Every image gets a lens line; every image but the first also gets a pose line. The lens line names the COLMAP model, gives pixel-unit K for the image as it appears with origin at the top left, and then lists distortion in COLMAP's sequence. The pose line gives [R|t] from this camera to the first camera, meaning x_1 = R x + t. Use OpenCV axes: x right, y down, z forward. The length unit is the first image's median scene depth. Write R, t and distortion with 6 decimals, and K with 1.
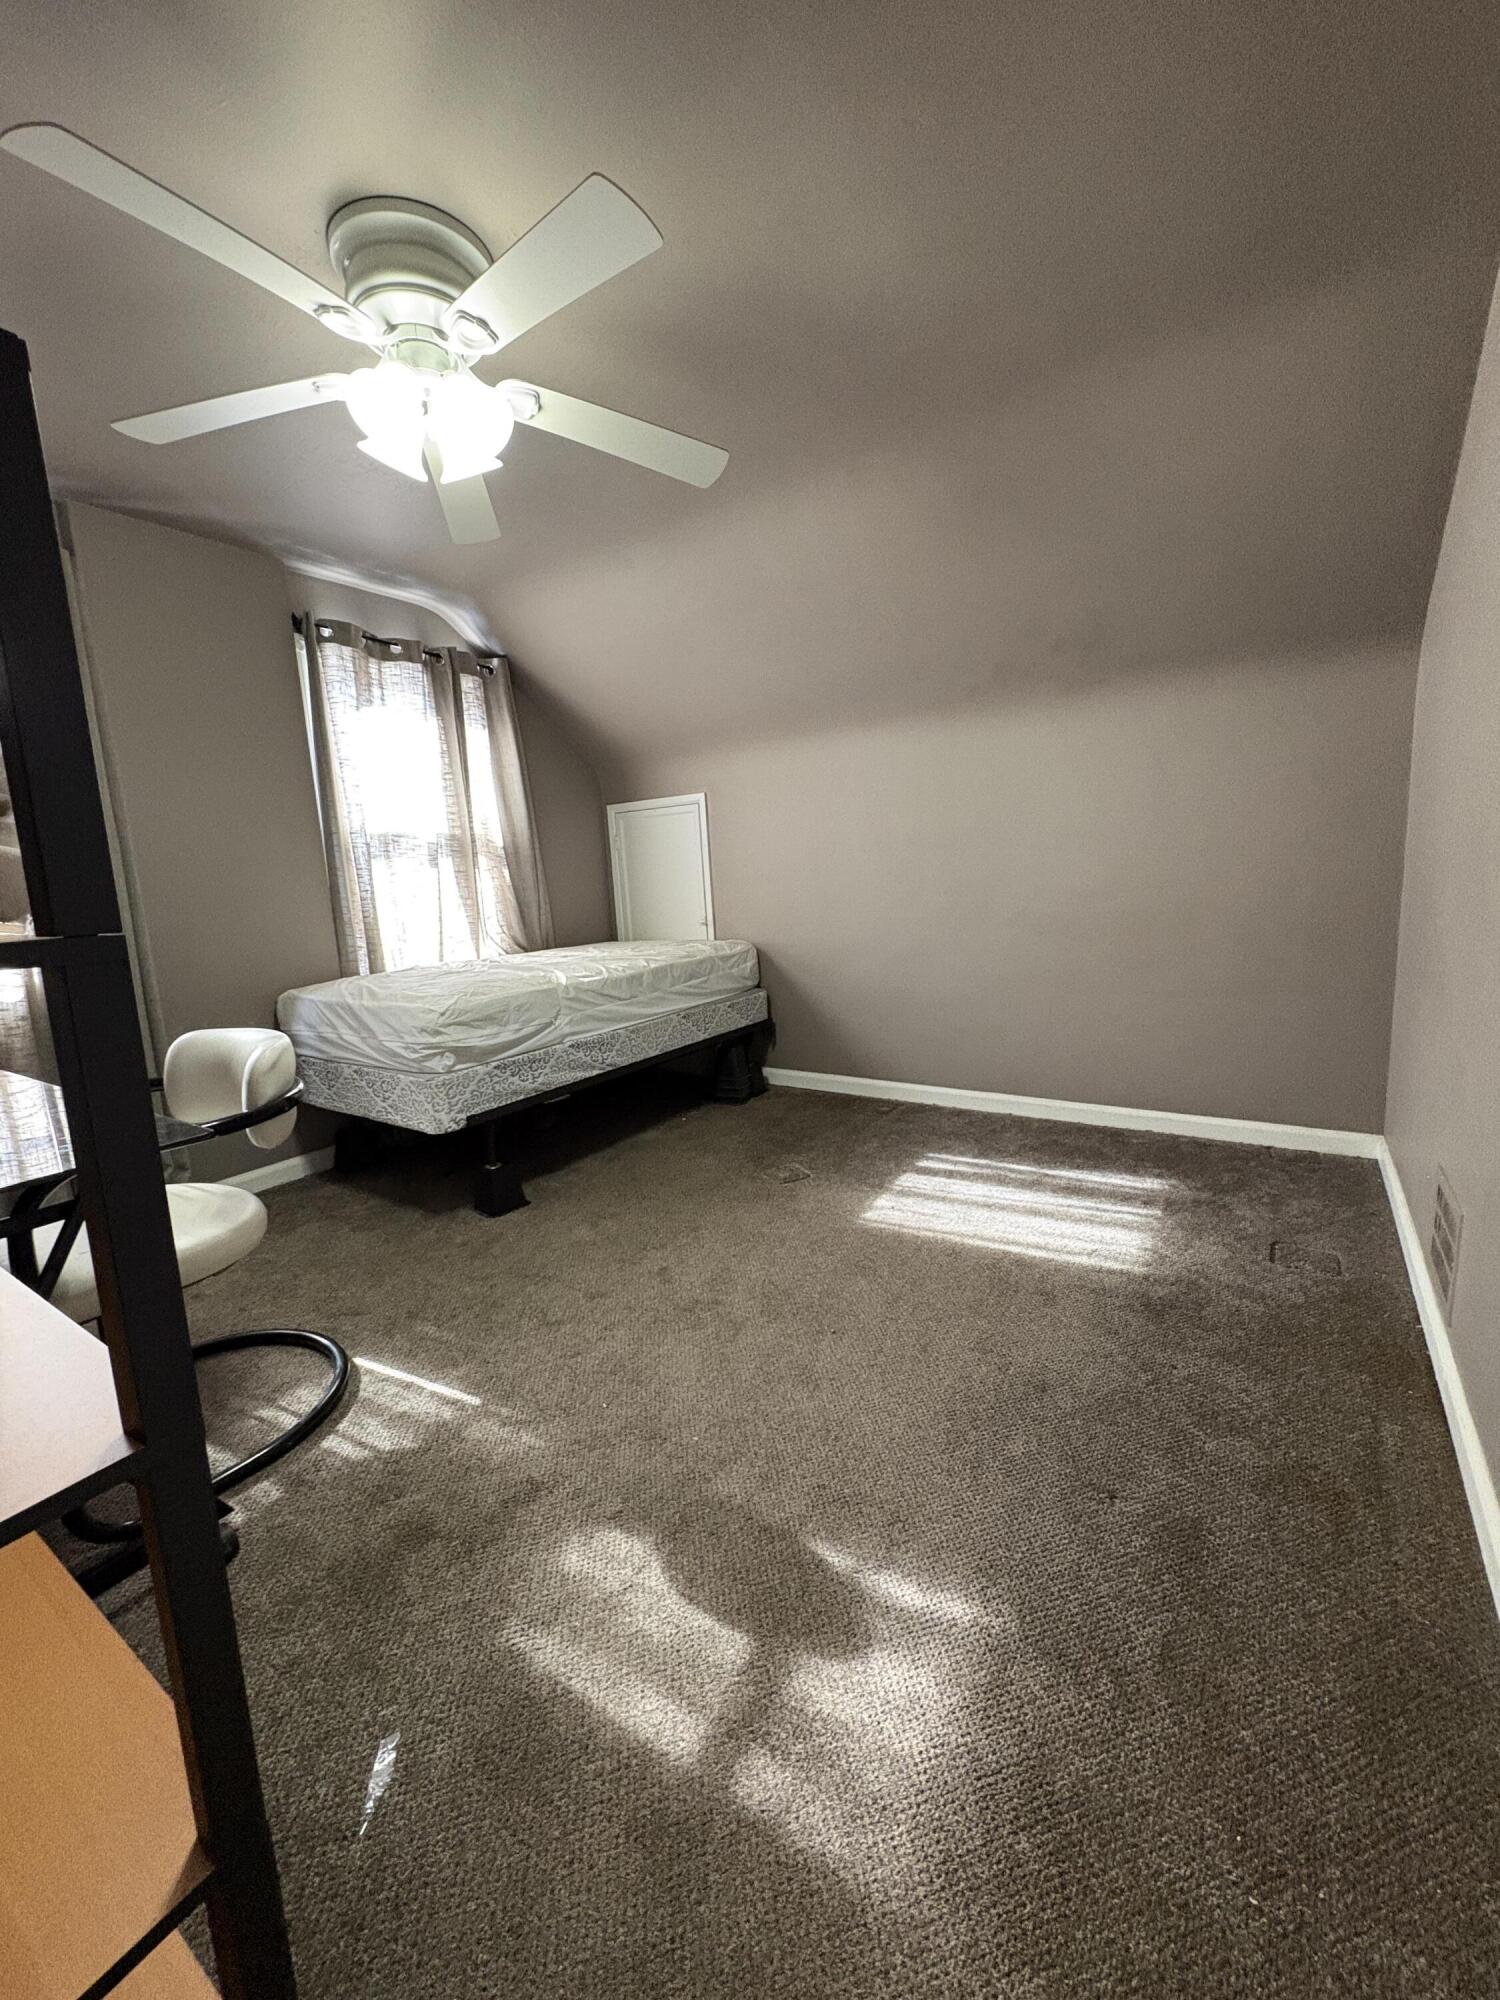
lens RADIAL K [[793.3, 0, 752.8], [0, 793.3, 999.6], [0, 0, 1]] dist [0.000512, 0.000224]
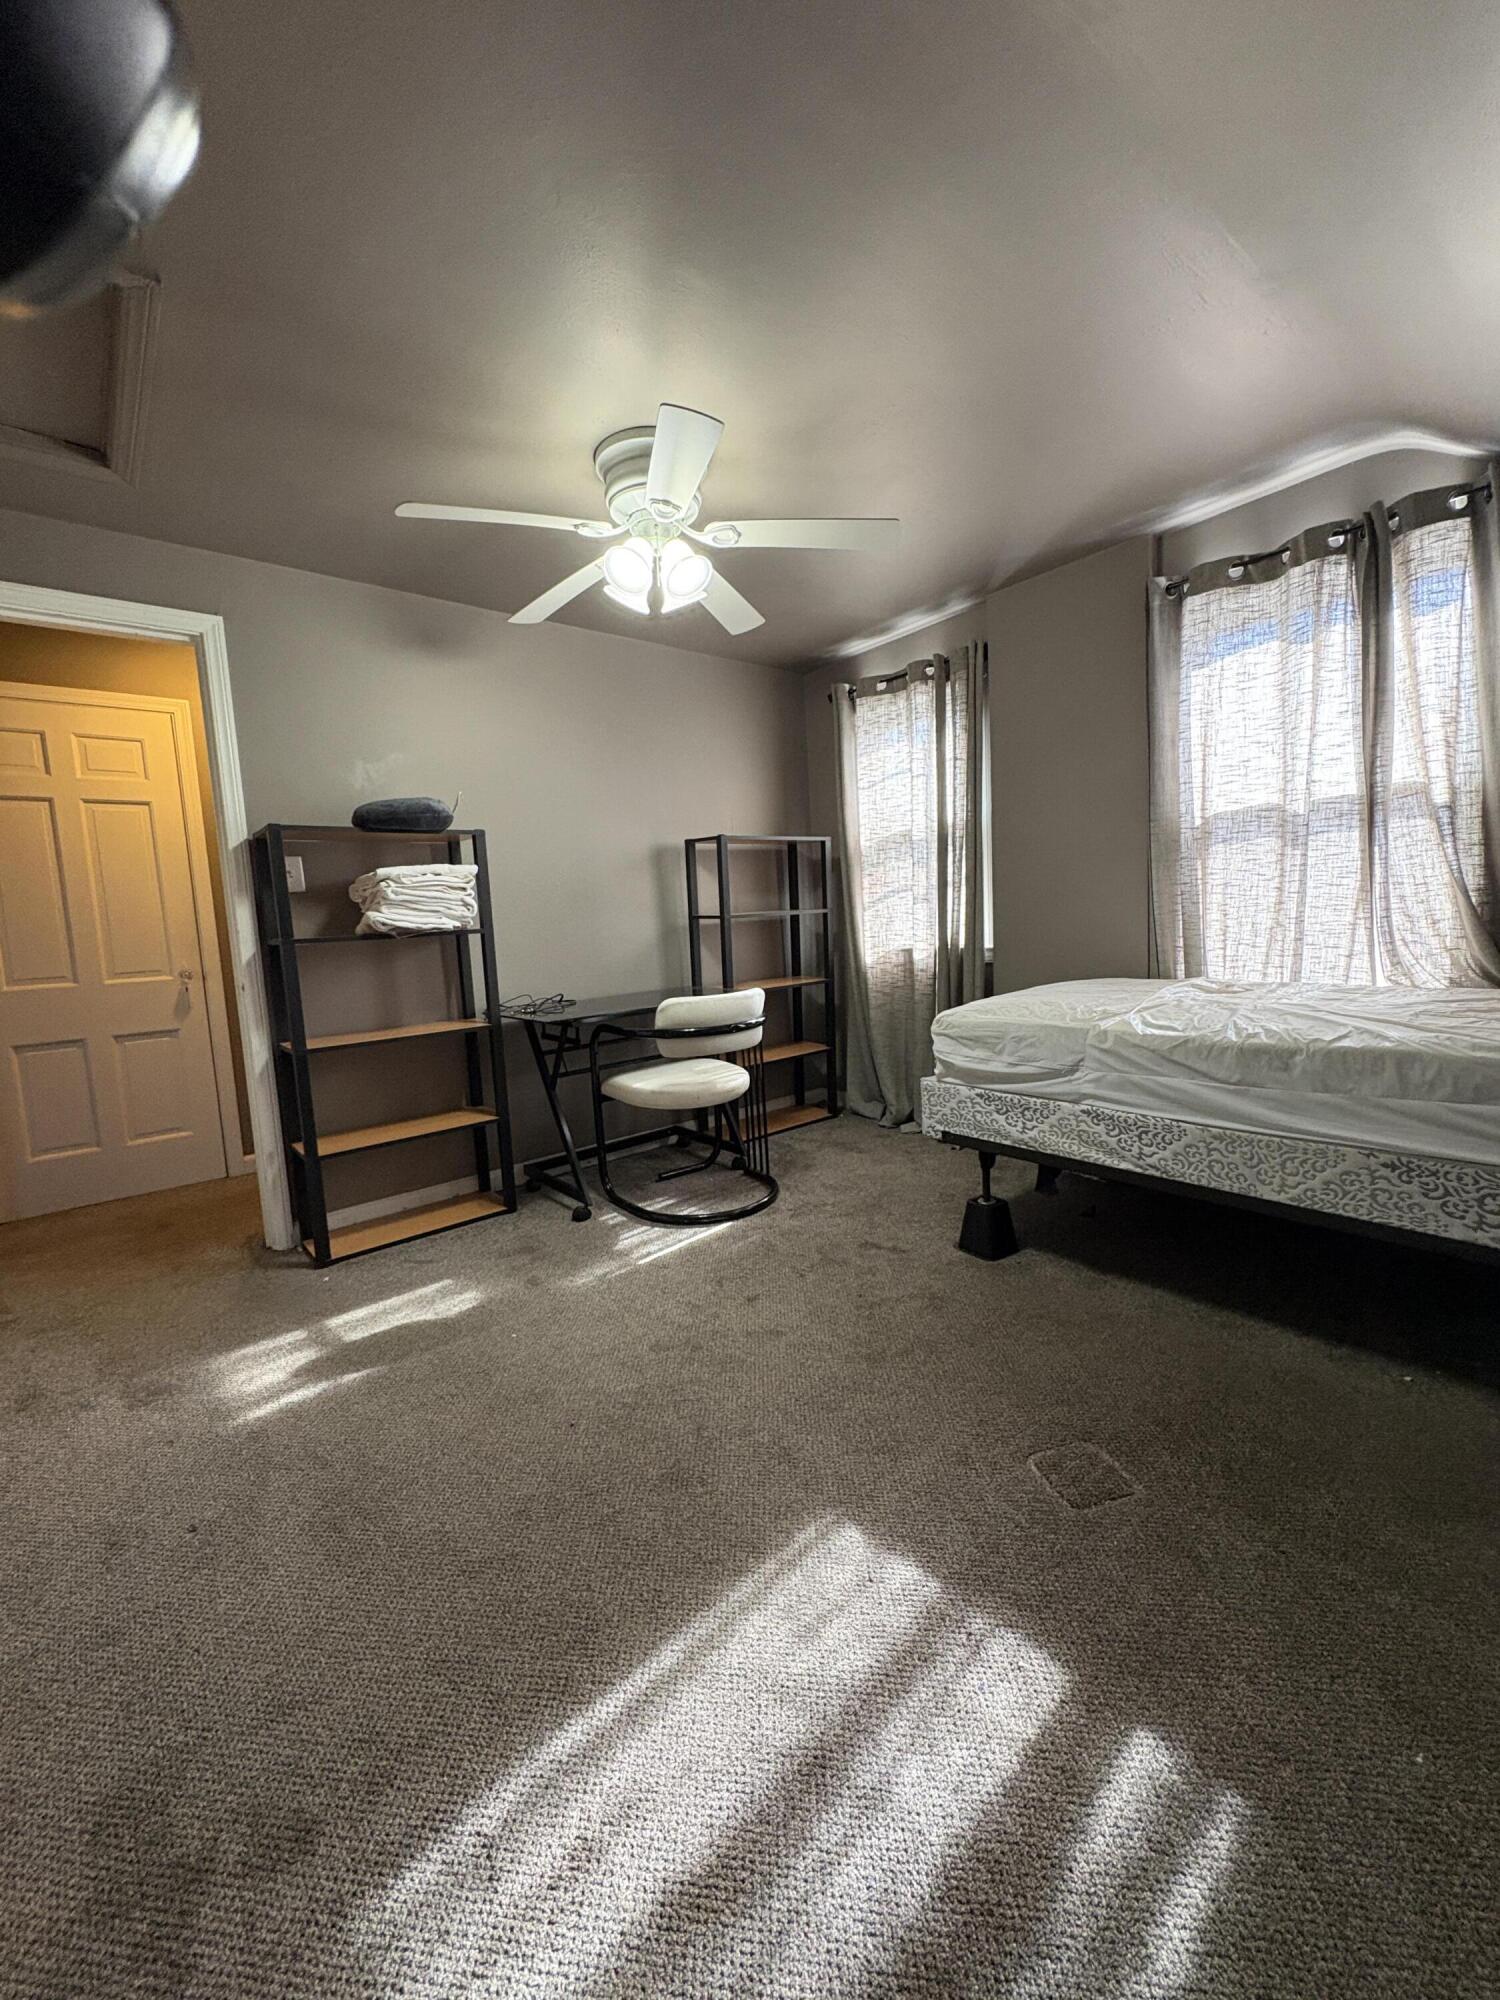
lens RADIAL K [[793.3, 0, 752.0], [0, 793.3, 997.7], [0, 0, 1]] dist [0.000512, 0.000224]
pose [[-0.273411, 0.164504, -0.947726, 0.588362], [-0.082709, 0.977598, 0.193550, -0.177908], [0.958335, 0.131304, -0.253680, 0.975272]]
